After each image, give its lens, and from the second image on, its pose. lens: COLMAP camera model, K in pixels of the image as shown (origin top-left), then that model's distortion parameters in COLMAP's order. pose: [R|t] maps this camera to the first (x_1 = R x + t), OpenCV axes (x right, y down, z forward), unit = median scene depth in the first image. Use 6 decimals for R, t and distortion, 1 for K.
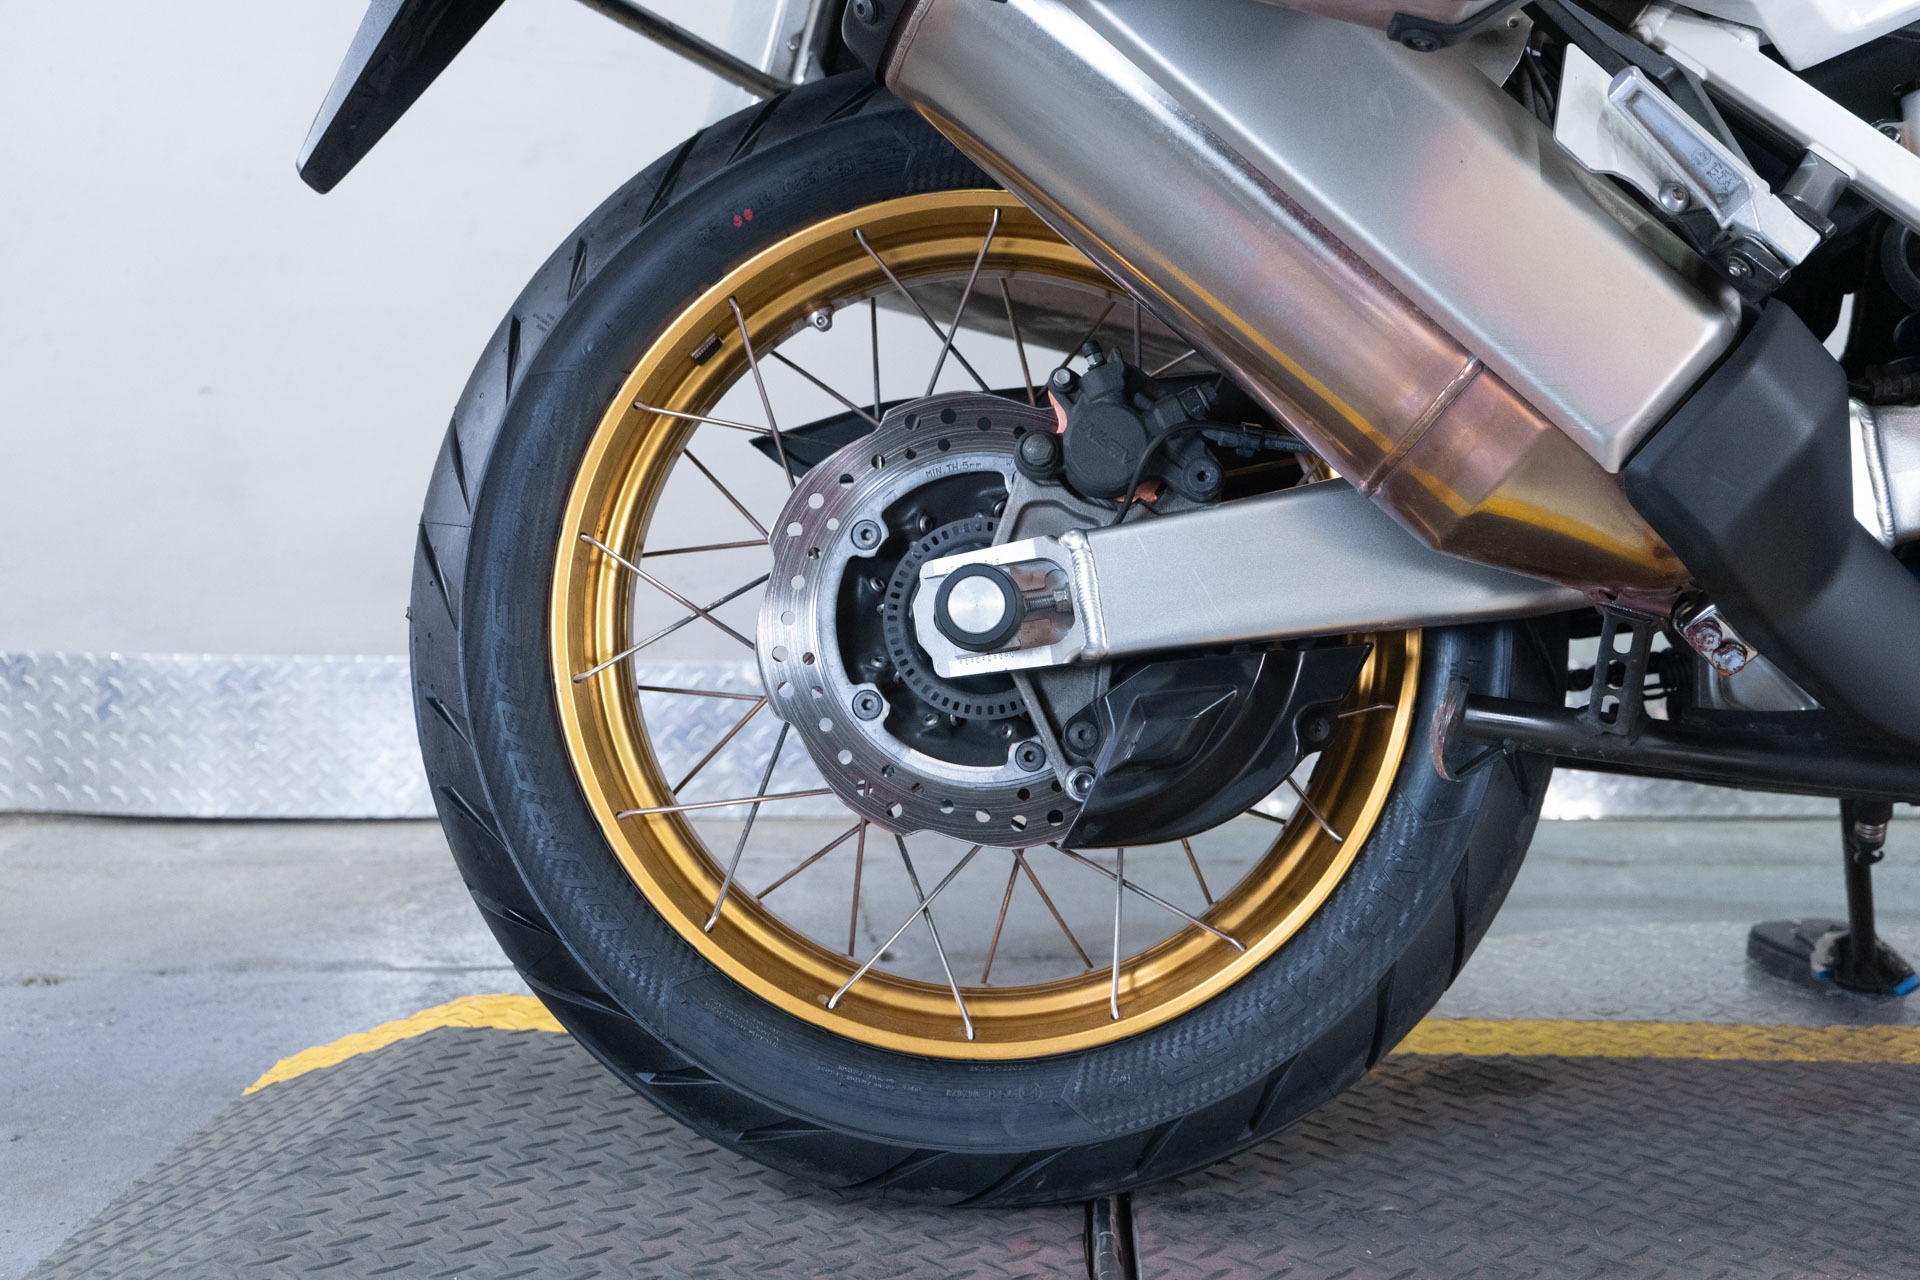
lens RADIAL K [[2069.6, 0, 965.4], [0, 2069.6, 637.5], [0, 0, 1]] dist [0.000615, 0.000000]
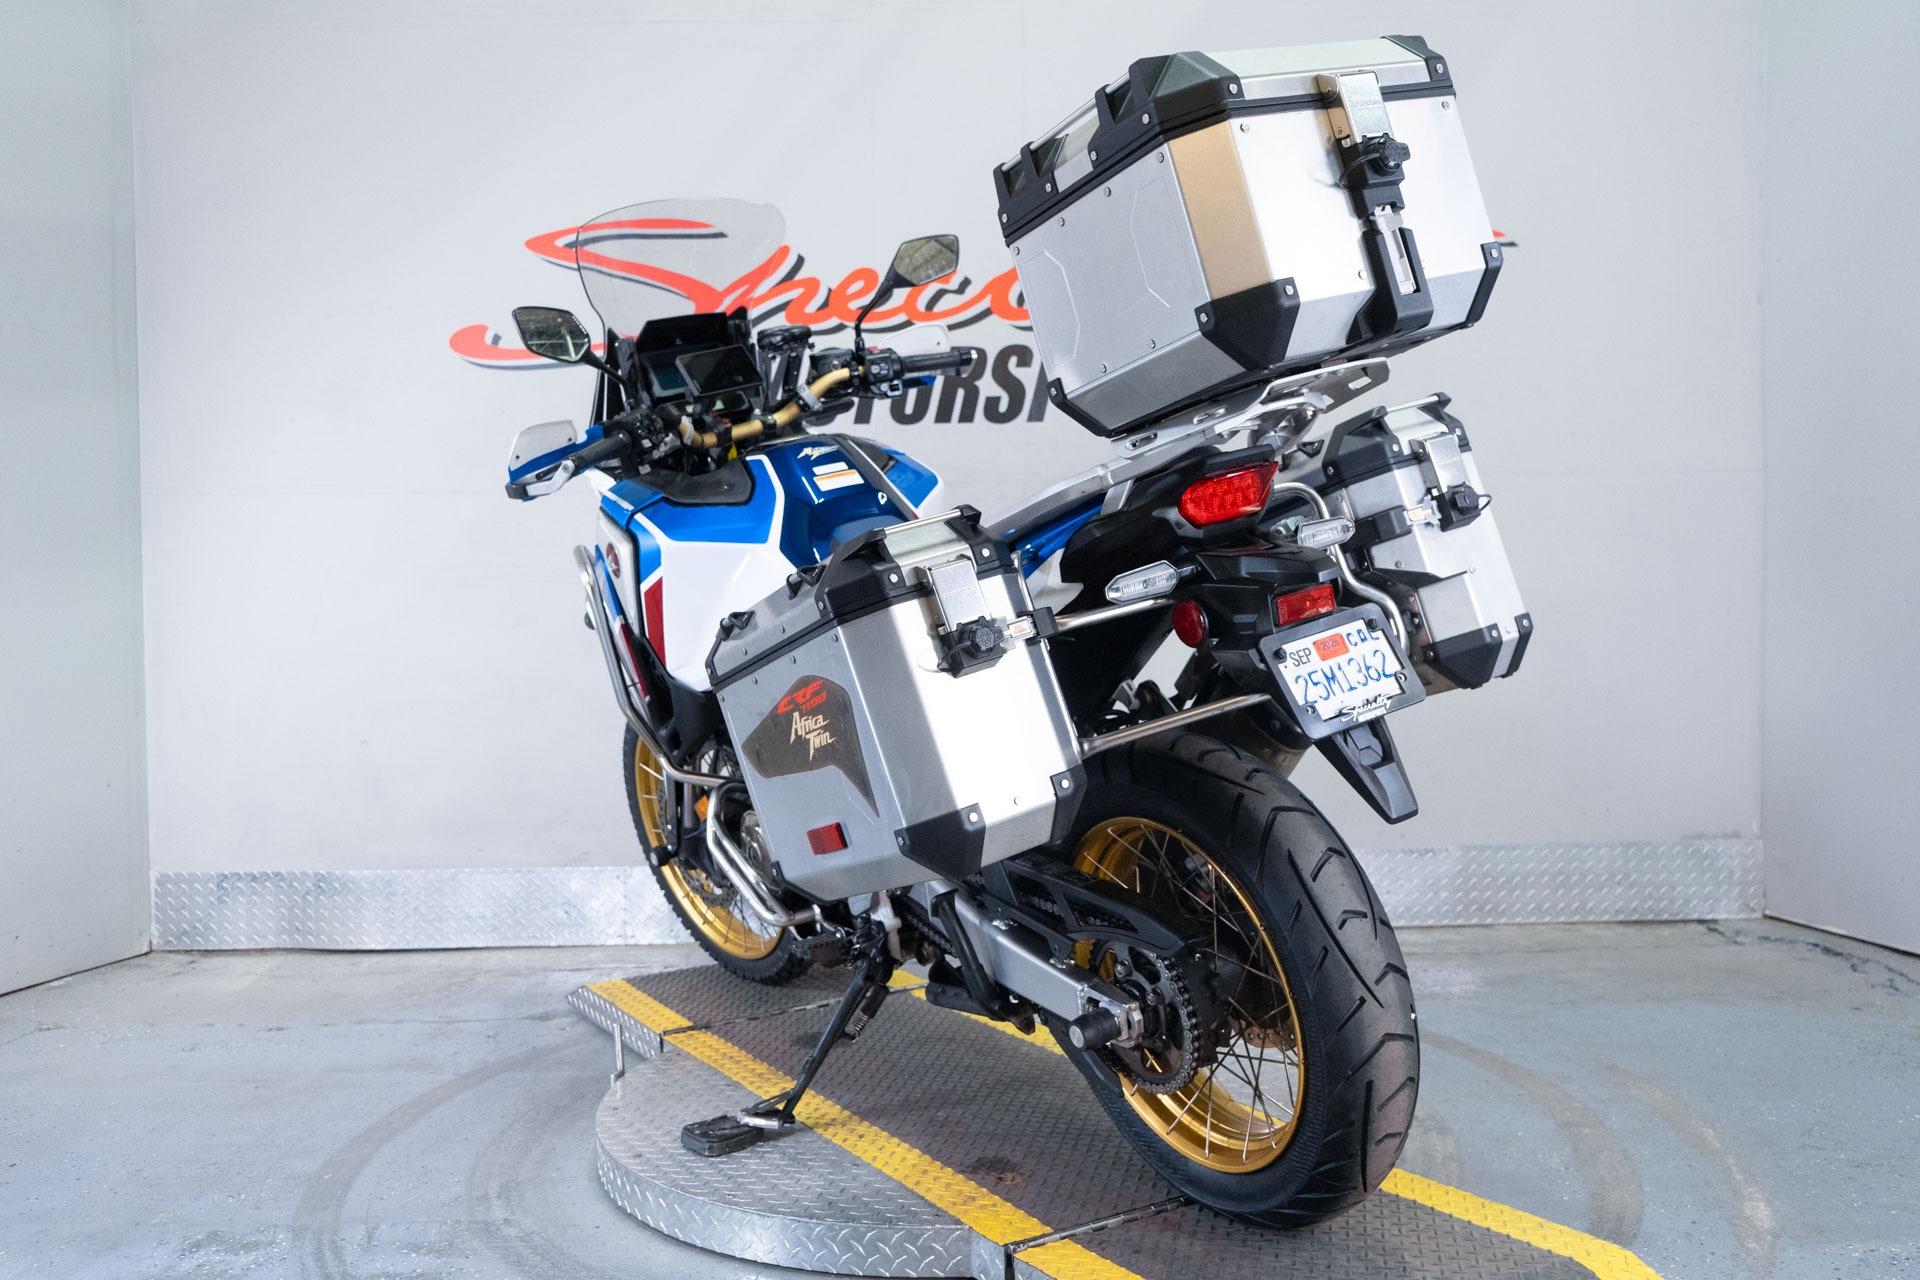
lens RADIAL K [[1694.2, 0, 968.1], [0, 1694.2, 646.2], [0, 0, 1]] dist [0.000600, 0.007055]
pose [[0.997133, -0.030862, -0.069085, 0.359197], [0.026907, 0.997985, -0.057471, -0.101997], [0.070720, 0.055447, 0.995954, -0.658107]]
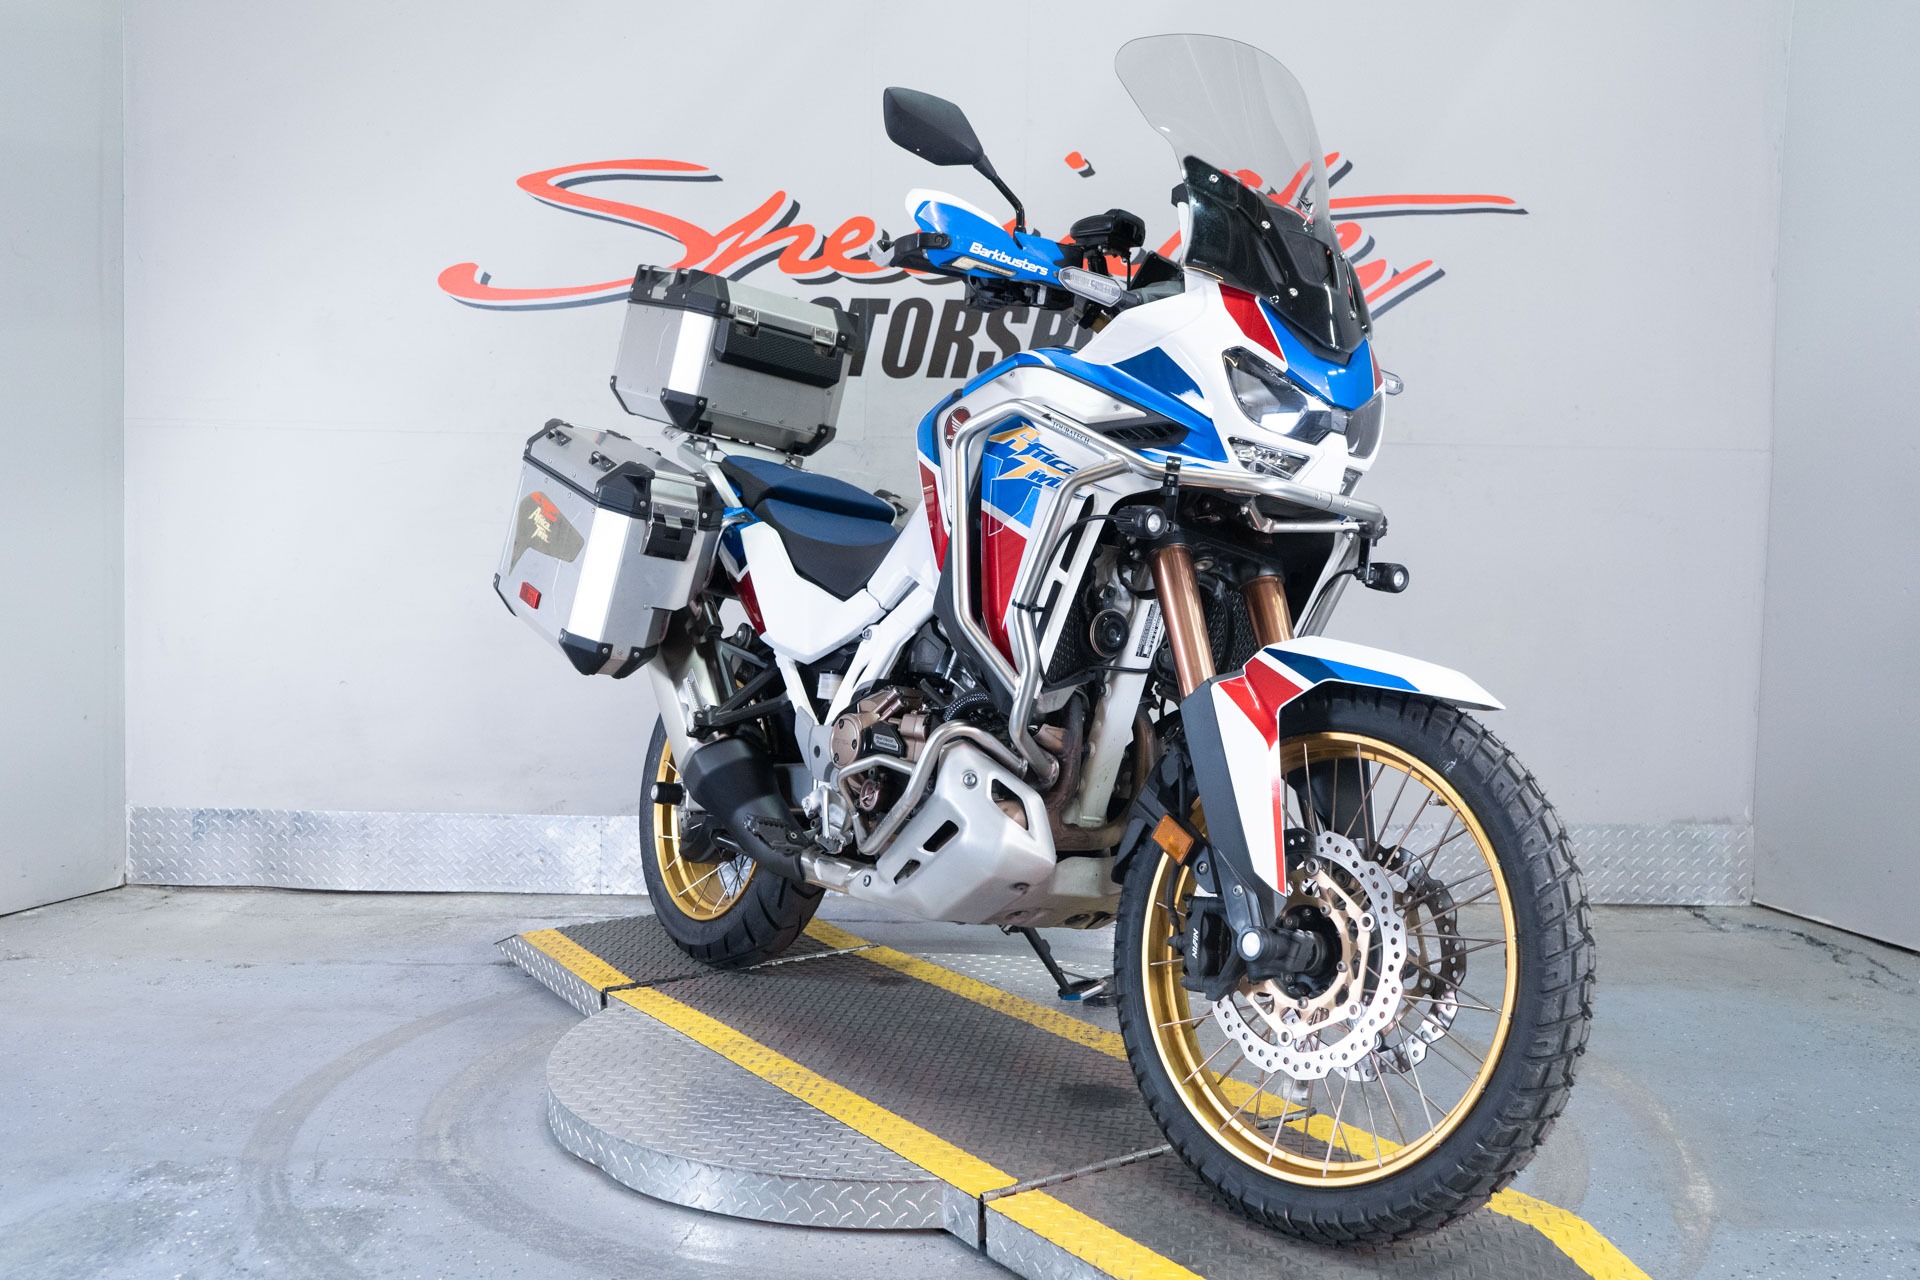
lens RADIAL K [[1733.3, 0, 968.4], [0, 1733.3, 646.4], [0, 0, 1]] dist [0.000839, 0.008949]
pose [[0.996766, 0.002509, -0.080316, 0.393651], [-0.005252, 0.999409, -0.033963, -0.100169], [0.080183, 0.034275, 0.996191, -0.672865]]
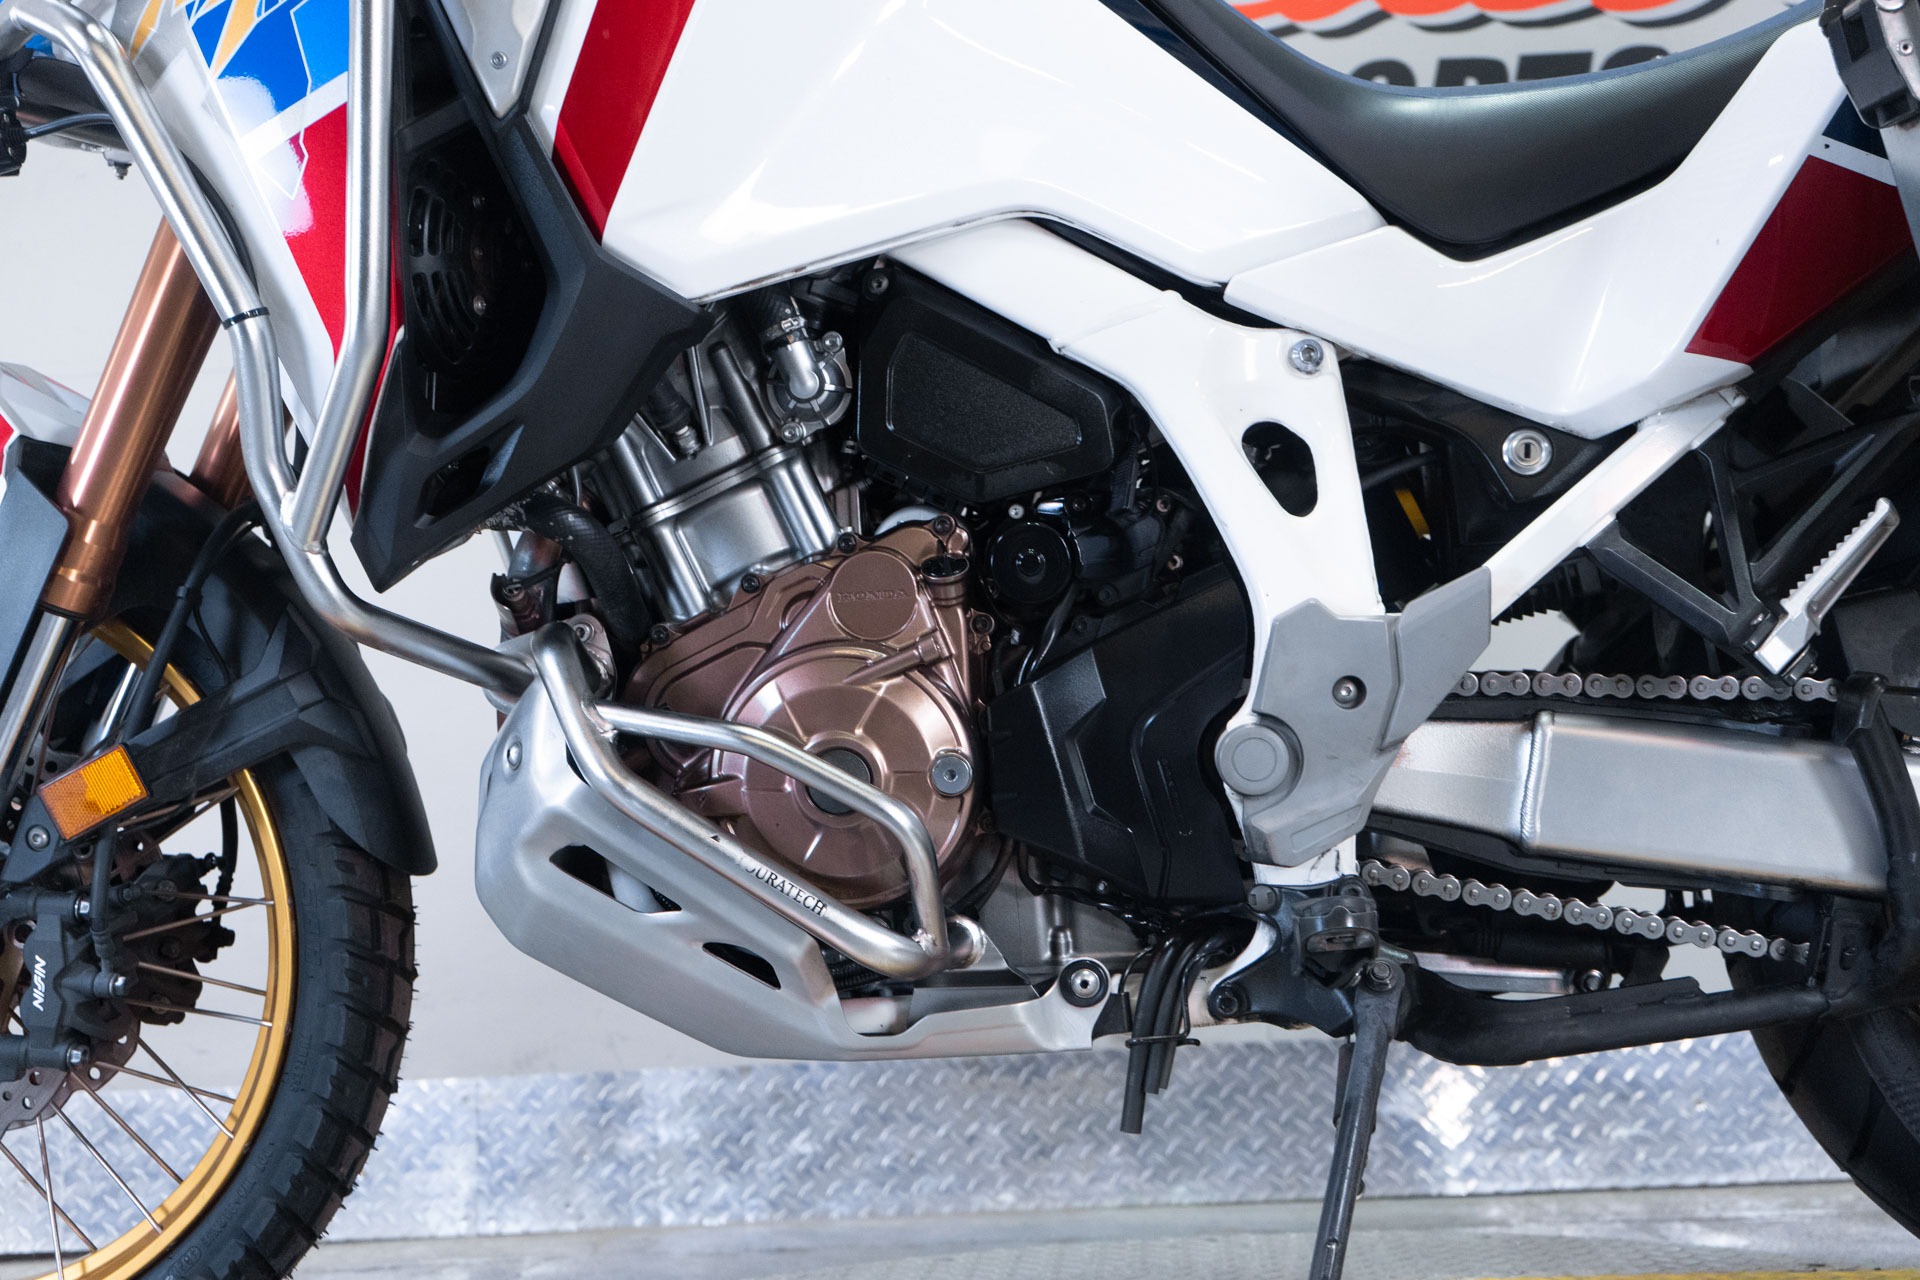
lens RADIAL K [[2387.0, 0, 961.7], [0, 2387.0, 617.4], [0, 0, 1]] dist [0.017640, 0.000000]
pose [[0.991788, -0.069550, -0.107331, 0.284161], [0.042990, 0.971671, -0.232396, 0.077268], [0.120454, 0.225873, 0.966681, -0.180871]]
